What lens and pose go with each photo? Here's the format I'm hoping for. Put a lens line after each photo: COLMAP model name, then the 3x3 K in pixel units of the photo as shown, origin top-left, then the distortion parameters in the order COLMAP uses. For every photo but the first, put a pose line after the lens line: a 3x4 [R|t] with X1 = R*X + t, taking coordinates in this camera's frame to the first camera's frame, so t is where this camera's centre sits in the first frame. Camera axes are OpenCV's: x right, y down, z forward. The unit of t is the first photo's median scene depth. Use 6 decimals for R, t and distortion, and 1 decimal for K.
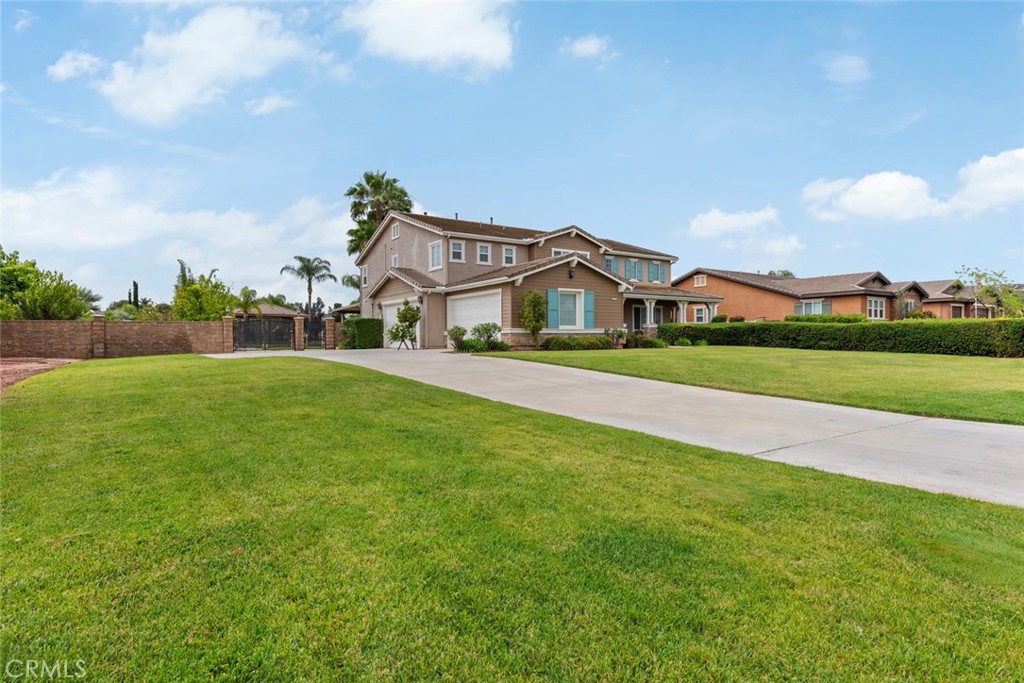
lens RADIAL K [[570.7, 0, 512.0], [0, 570.7, 341.5], [0, 0, 1]] dist [0.023720, -0.000171]
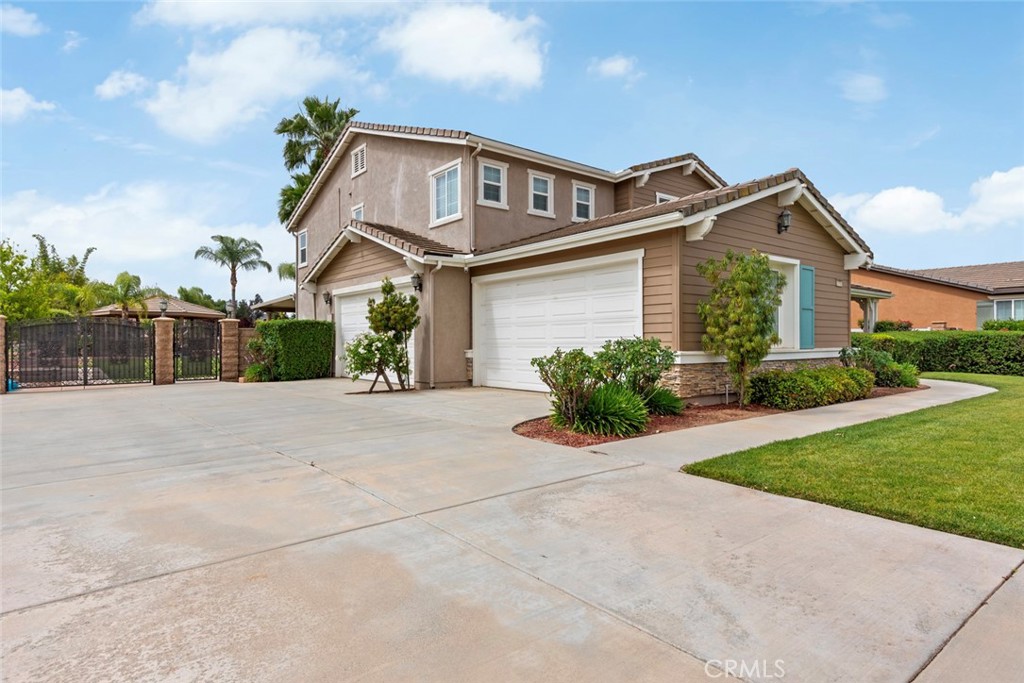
lens RADIAL K [[570.7, 0, 512.0], [0, 570.7, 341.5], [0, 0, 1]] dist [0.023720, -0.000171]
pose [[0.996593, 0.003930, 0.082386, -0.113683], [-0.003766, 0.999991, -0.002148, -0.022513], [-0.082394, 0.001830, 0.996598, 0.493271]]
